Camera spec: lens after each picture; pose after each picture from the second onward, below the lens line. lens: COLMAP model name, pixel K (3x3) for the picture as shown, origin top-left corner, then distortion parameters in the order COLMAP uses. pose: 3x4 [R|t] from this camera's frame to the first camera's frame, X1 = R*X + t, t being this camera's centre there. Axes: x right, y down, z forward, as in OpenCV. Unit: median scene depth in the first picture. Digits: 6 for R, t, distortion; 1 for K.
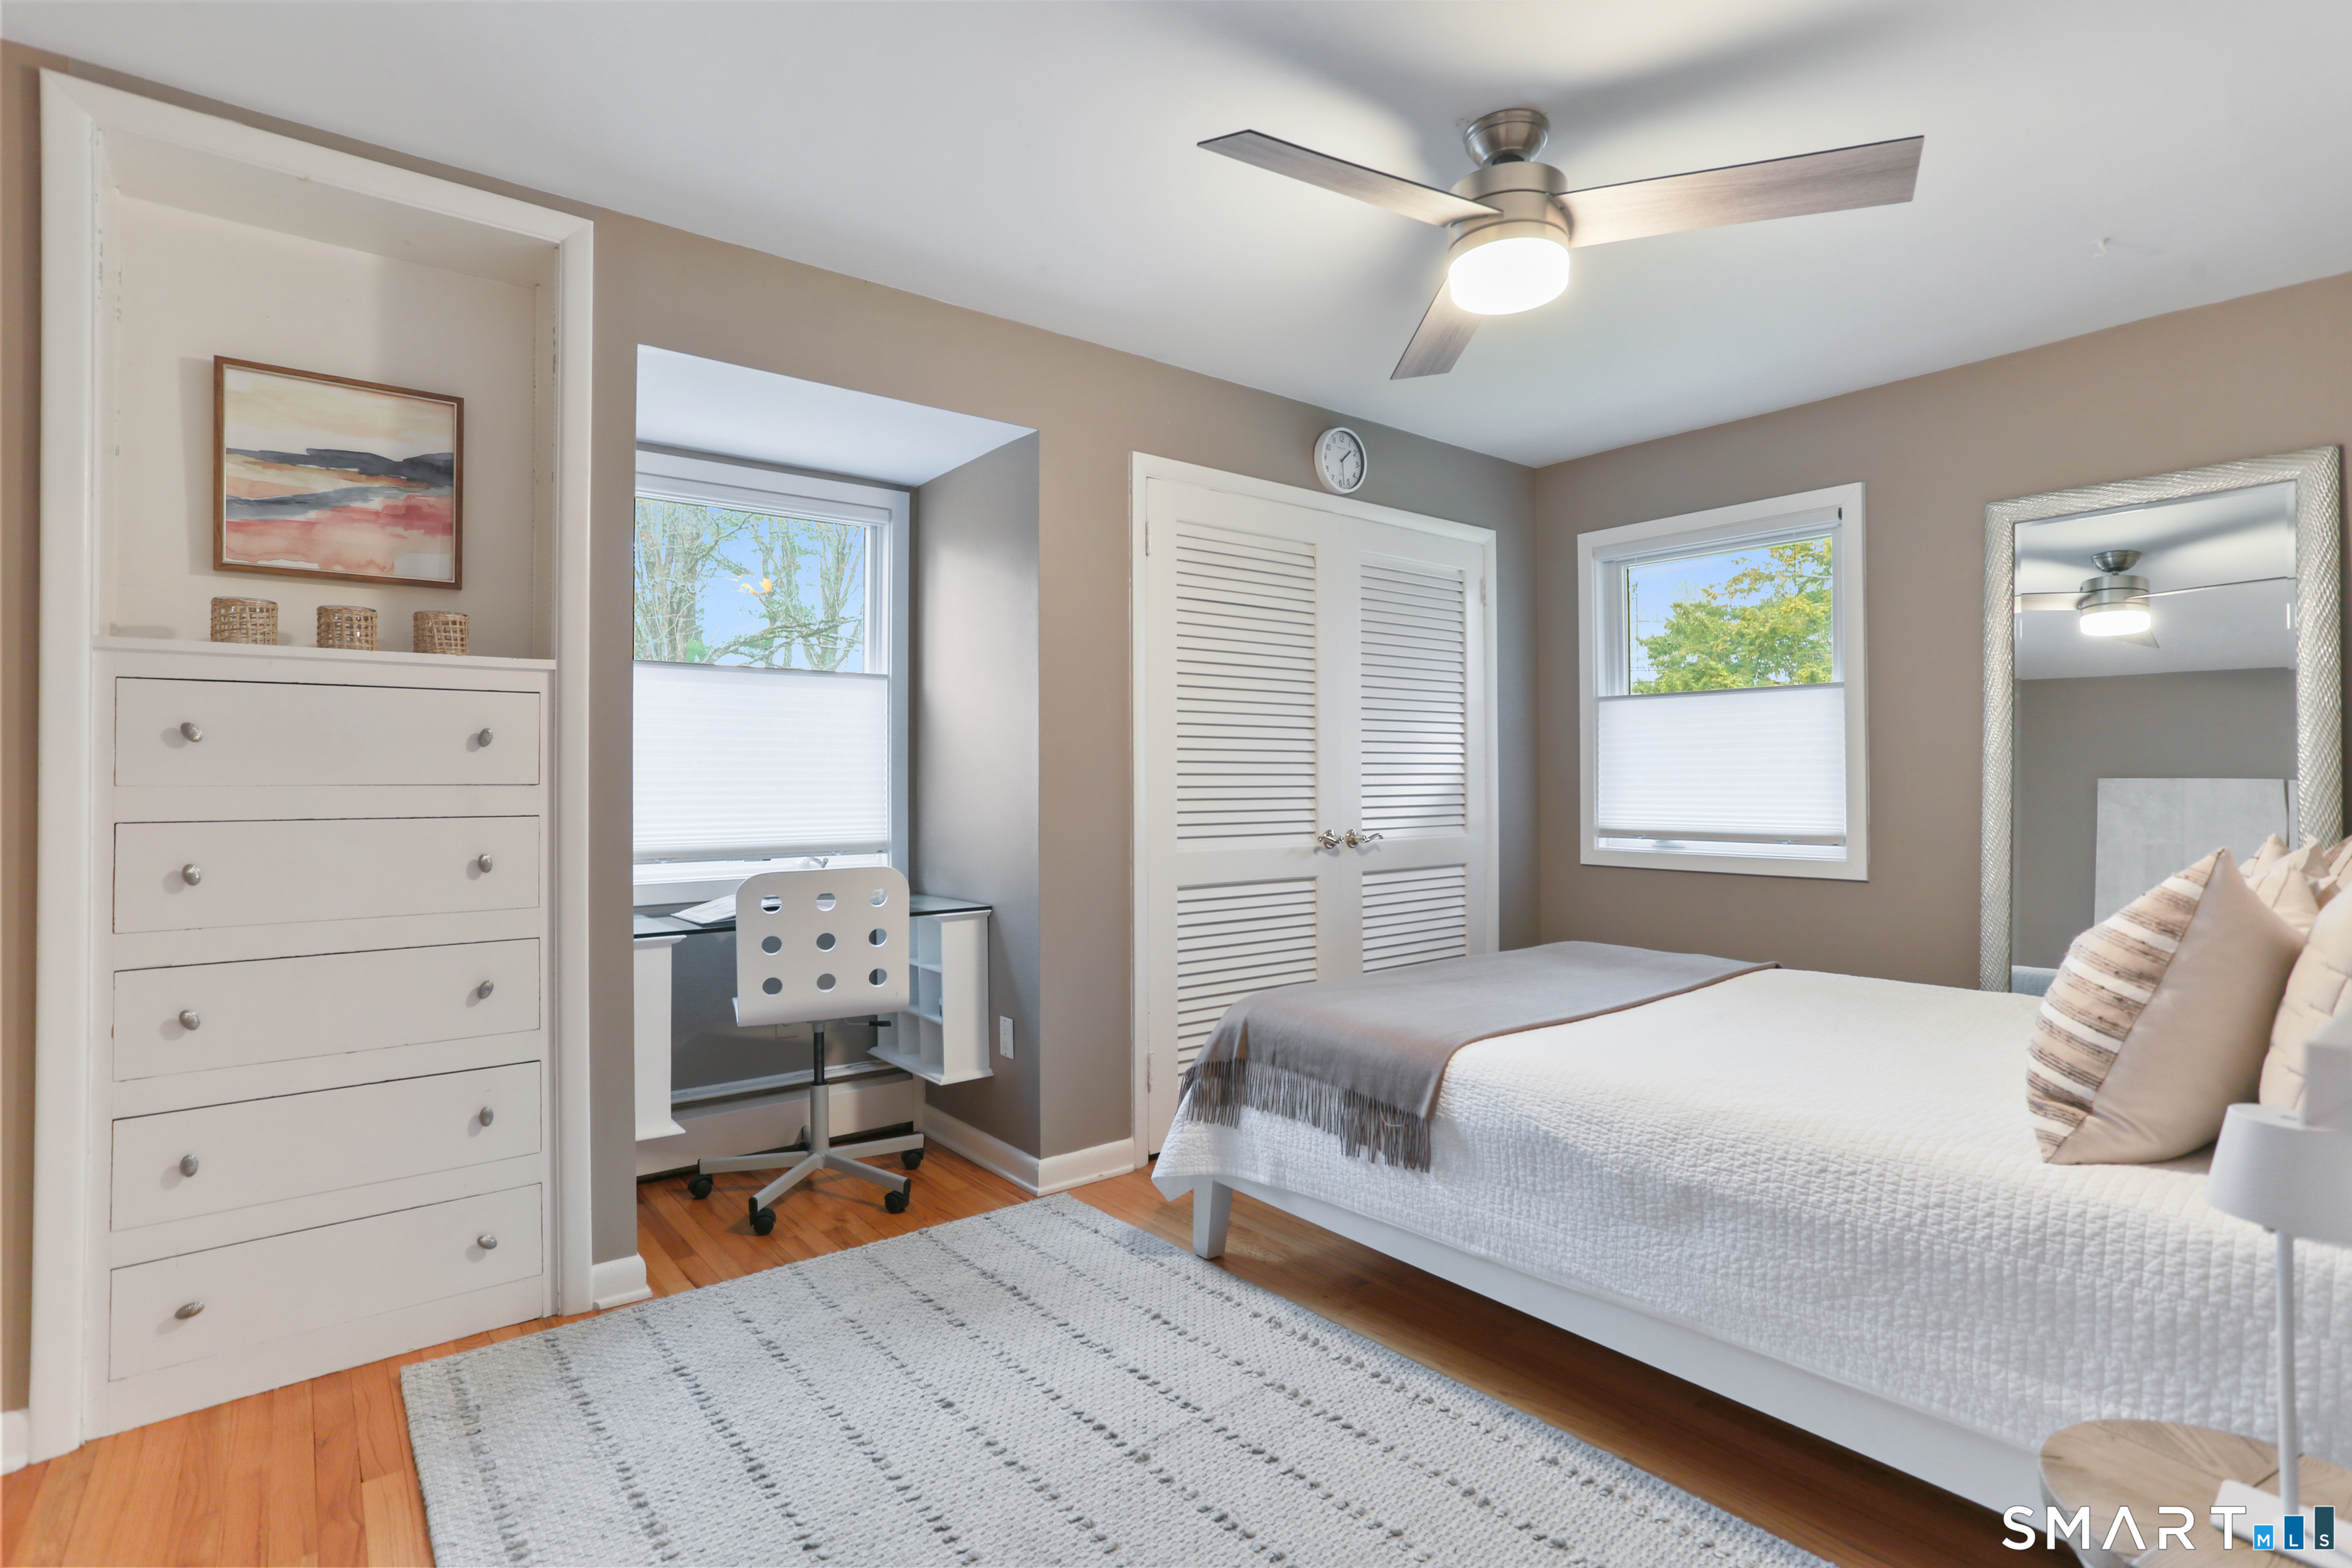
lens RADIAL K [[1139.9, 0, 1174.9], [0, 1139.9, 773.8], [0, 0, 1]] dist [-0.040899, 0.023783]
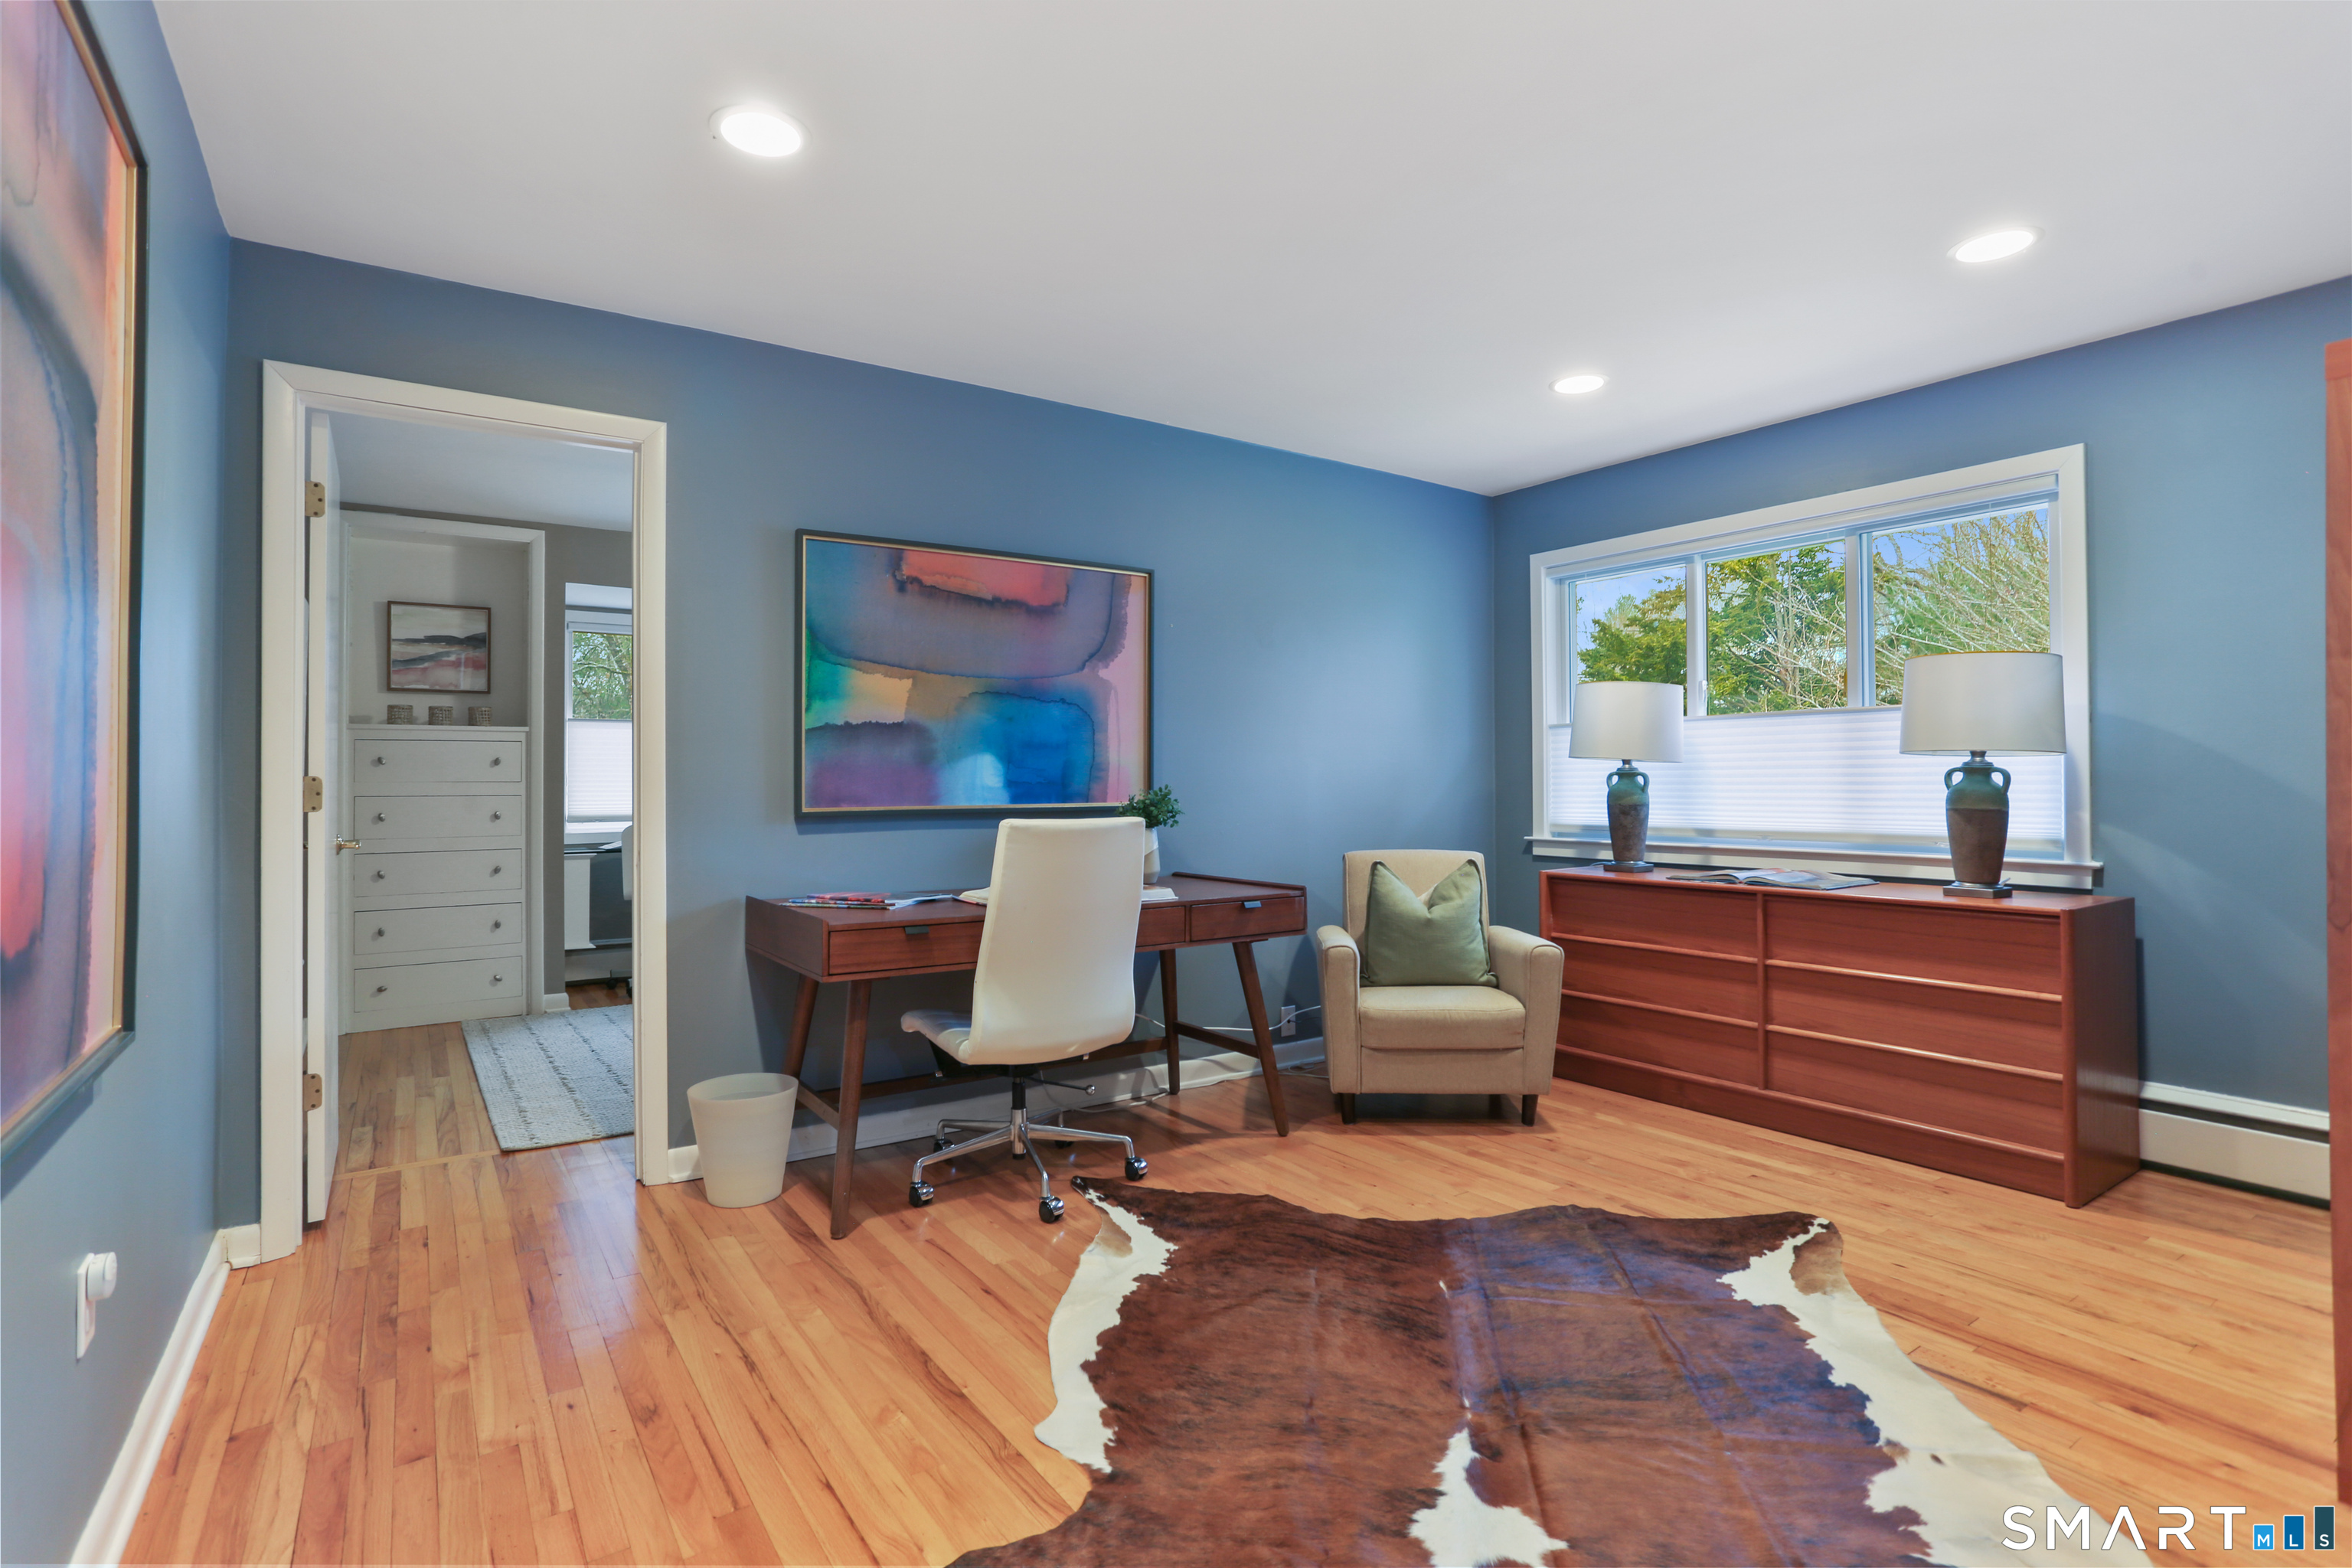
lens RADIAL K [[1139.9, 0, 1171.4], [0, 1139.9, 776.8], [0, 0, 1]] dist [-0.040899, 0.023783]
pose [[0.997359, 0.001520, -0.072618, 0.908590], [-0.001170, 0.999987, 0.004864, -0.013112], [0.072624, -0.004766, 0.997348, -1.173094]]
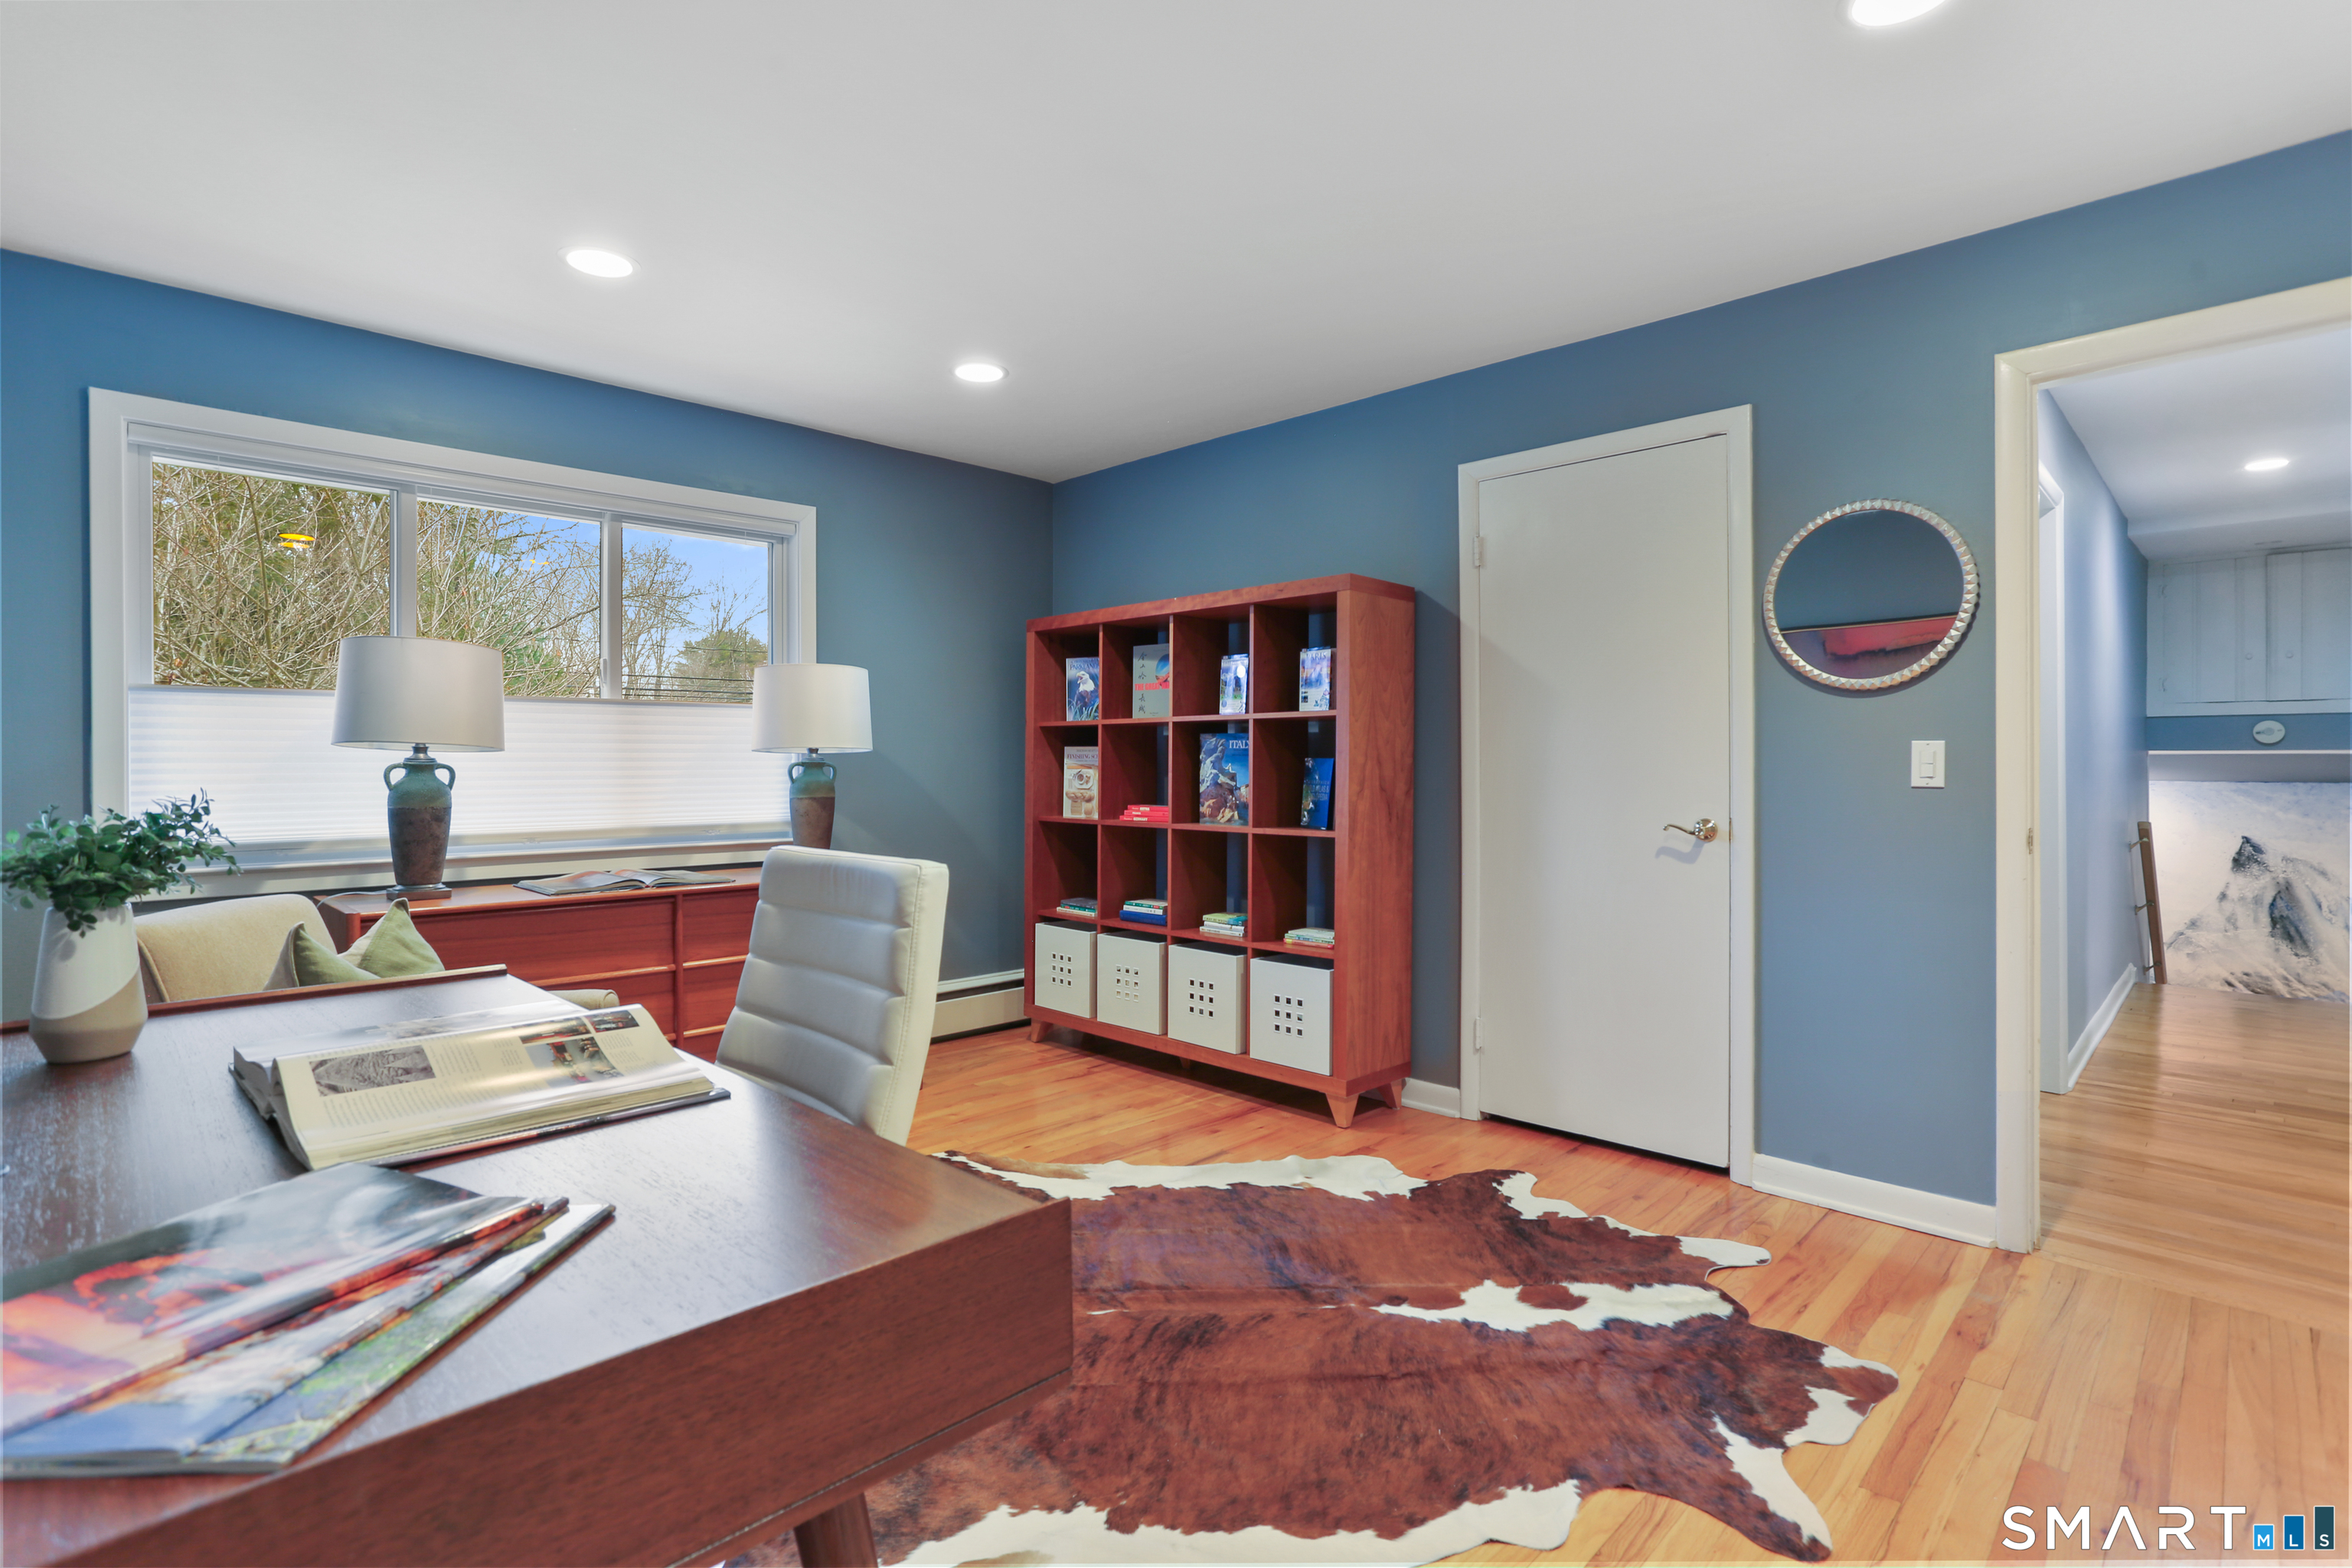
lens RADIAL K [[1139.9, 0, 1174.3], [0, 1139.9, 782.5], [0, 0, 1]] dist [-0.040899, 0.023783]
pose [[-0.121180, -0.003136, 0.992626, -3.698513], [-0.002061, 0.999994, 0.002908, 0.082614], [-0.992628, -0.001694, -0.121186, 5.255330]]
